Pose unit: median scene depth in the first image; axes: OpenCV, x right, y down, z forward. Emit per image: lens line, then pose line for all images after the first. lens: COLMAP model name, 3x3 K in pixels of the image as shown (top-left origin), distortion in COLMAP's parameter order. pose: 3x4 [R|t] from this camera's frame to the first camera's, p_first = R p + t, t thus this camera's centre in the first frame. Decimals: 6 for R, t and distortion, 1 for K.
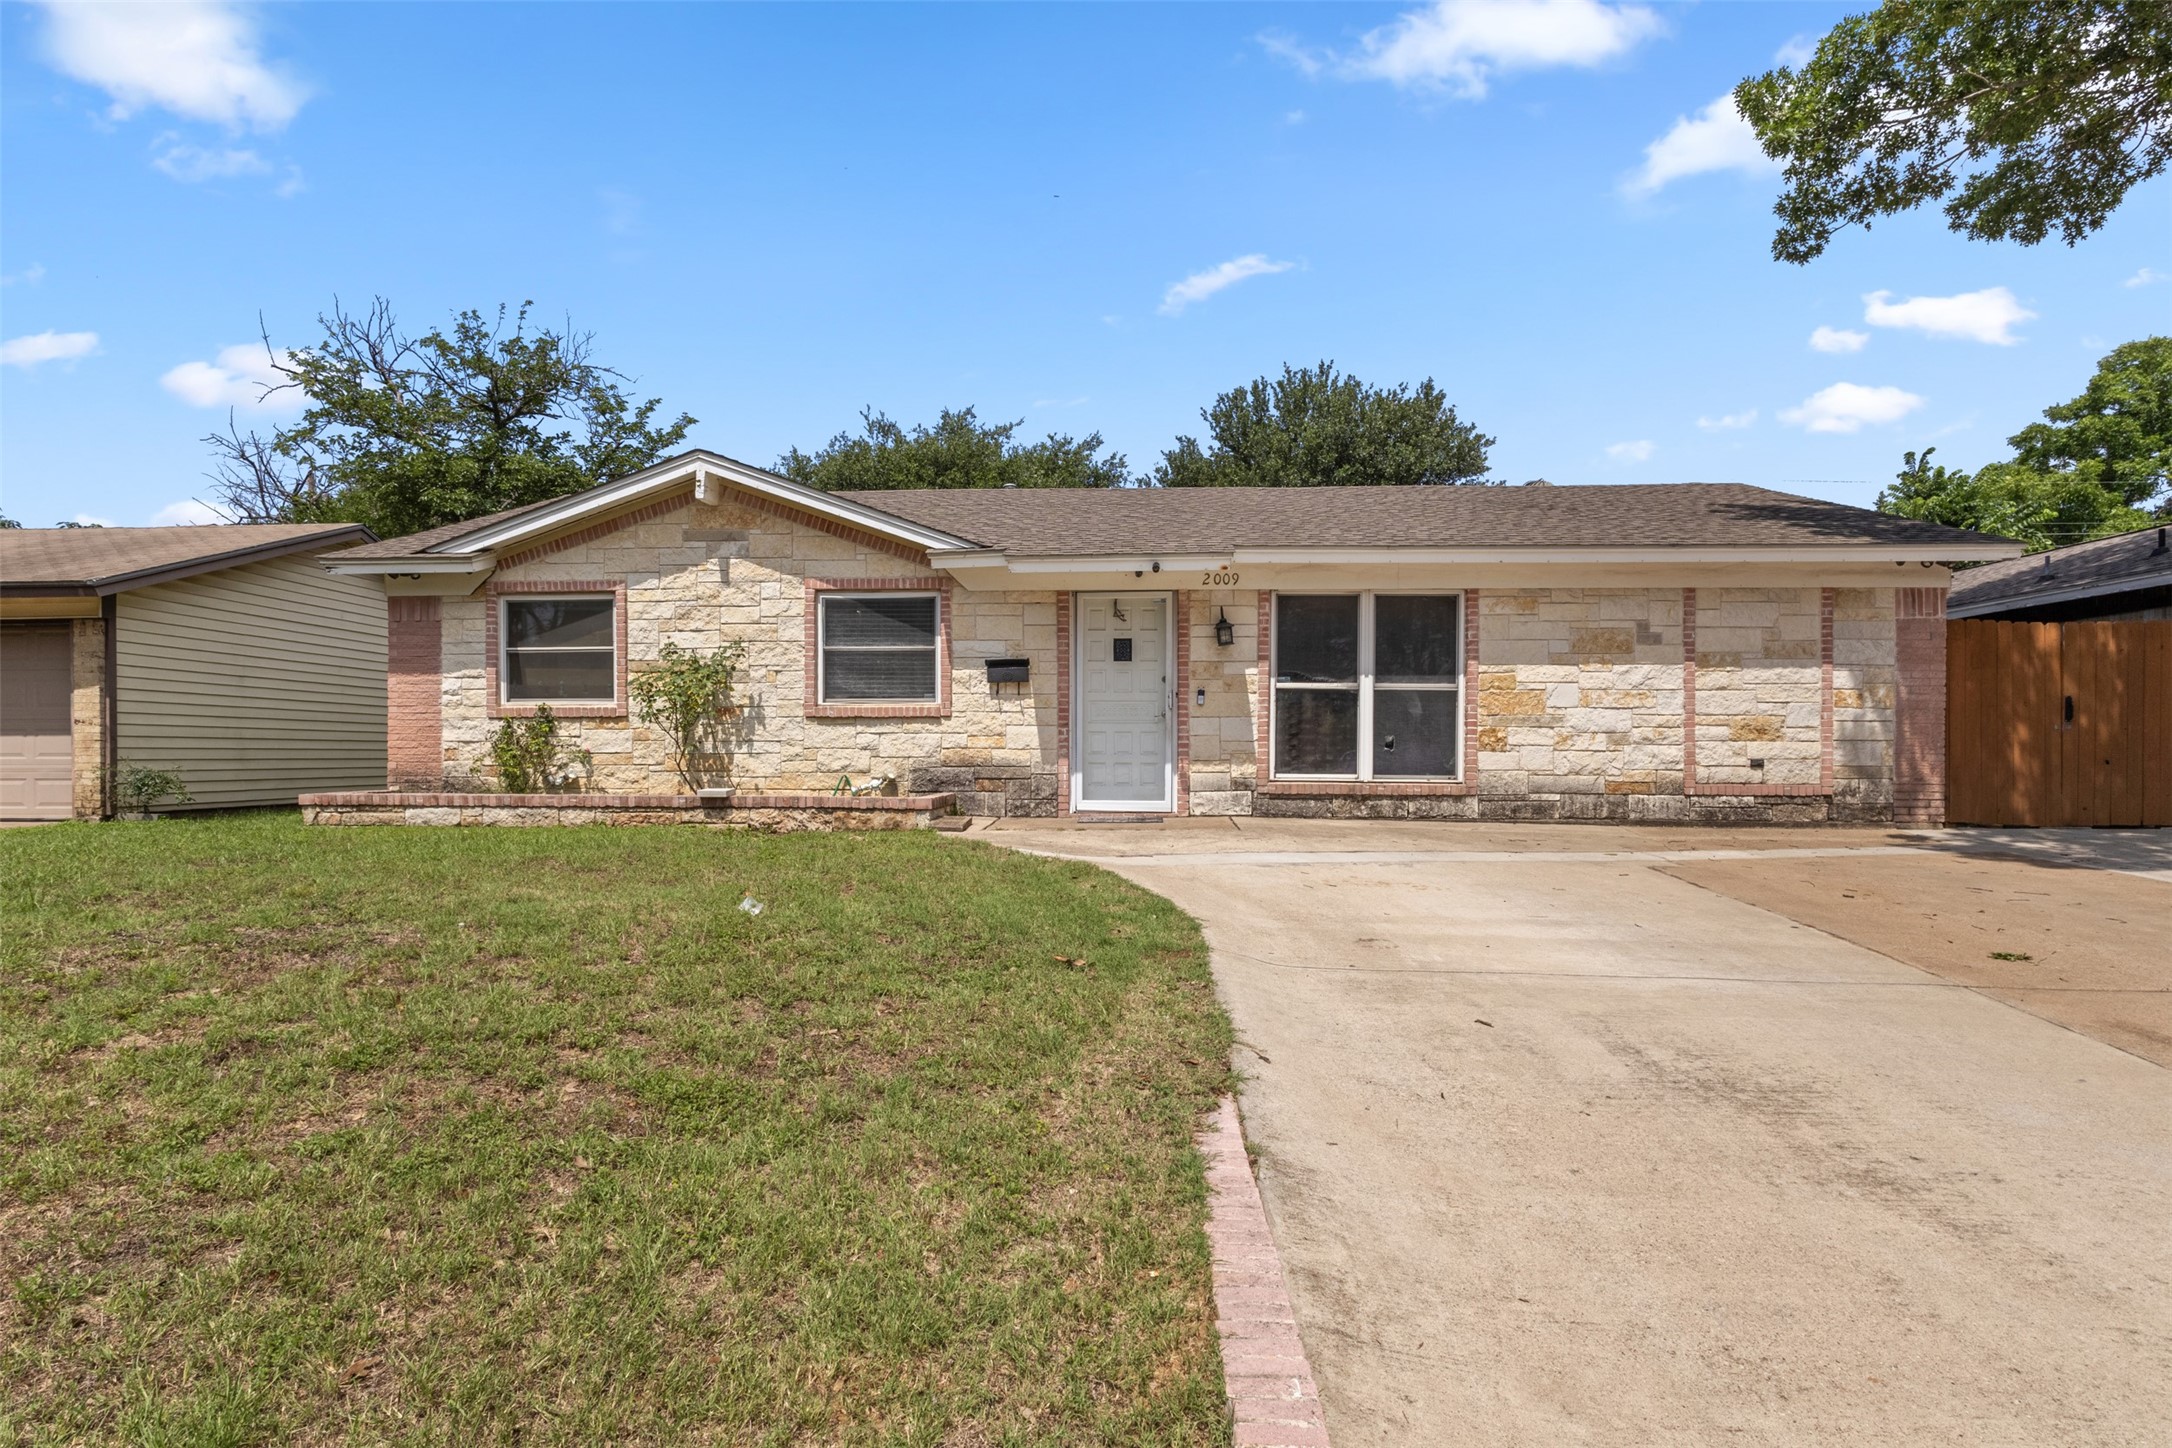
lens RADIAL K [[1135.8, 0, 1086.5], [0, 1135.8, 755.4], [0, 0, 1]] dist [-0.025344, 0.000257]
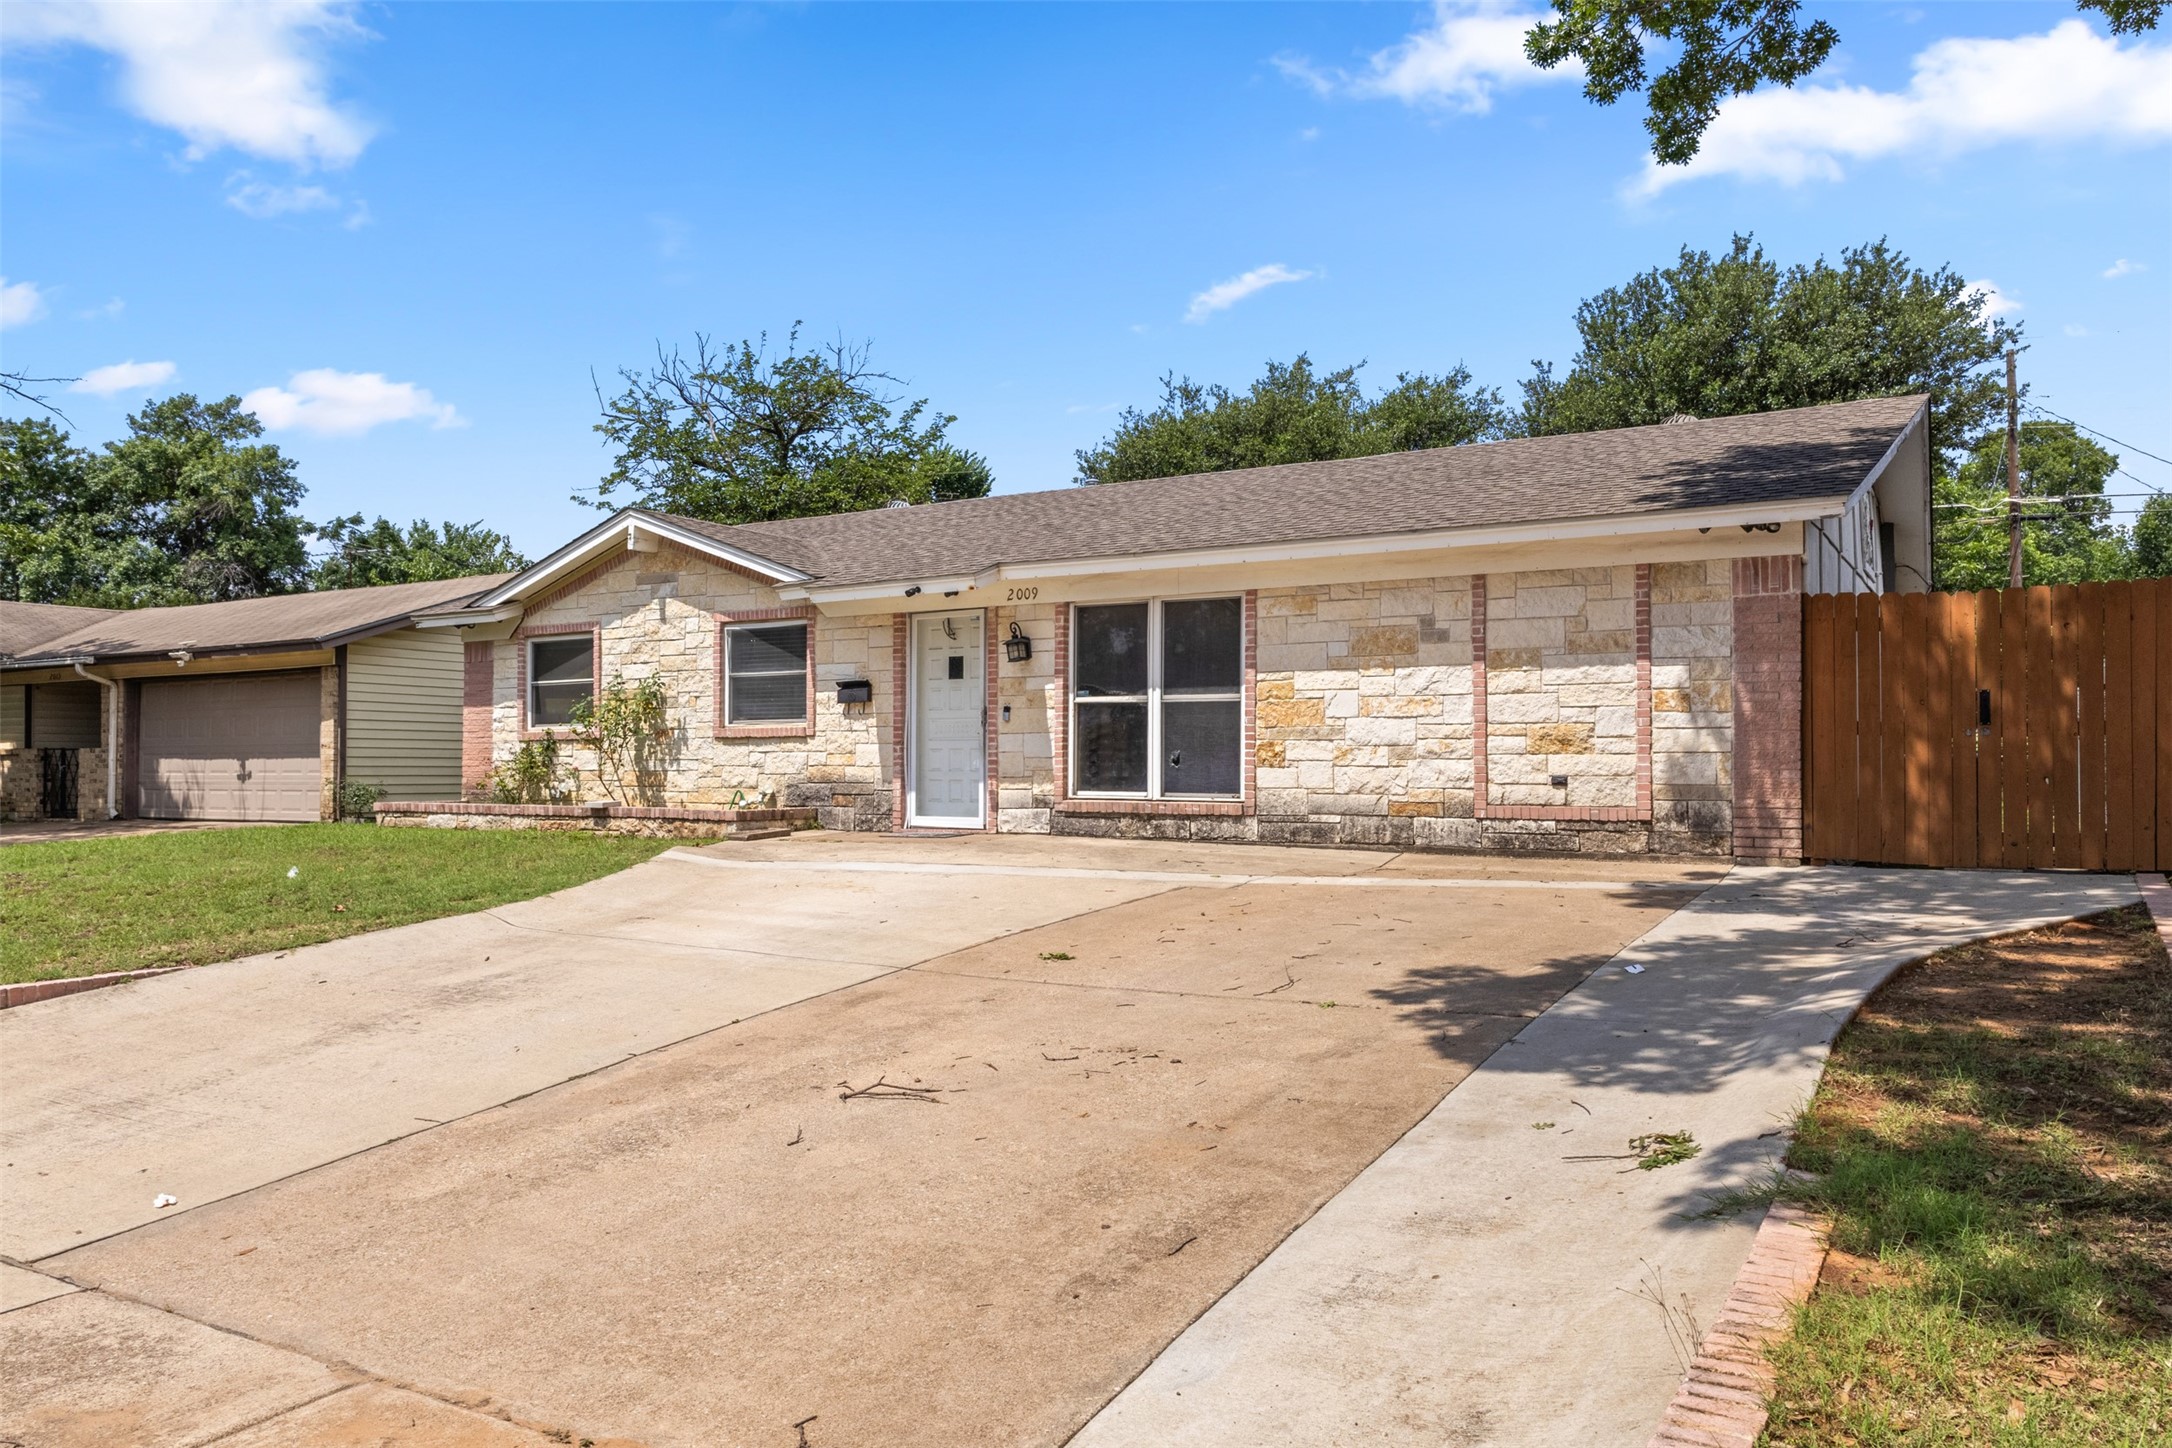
lens RADIAL K [[1502.3, 0, 1086.0], [0, 1502.3, 724.0], [0, 0, 1]] dist [-0.030445, 0.000283]
pose [[0.887049, -0.015778, -0.461405, 0.770920], [0.001088, 0.999485, -0.032086, 0.000148], [0.461674, 0.027960, 0.886609, -0.134279]]
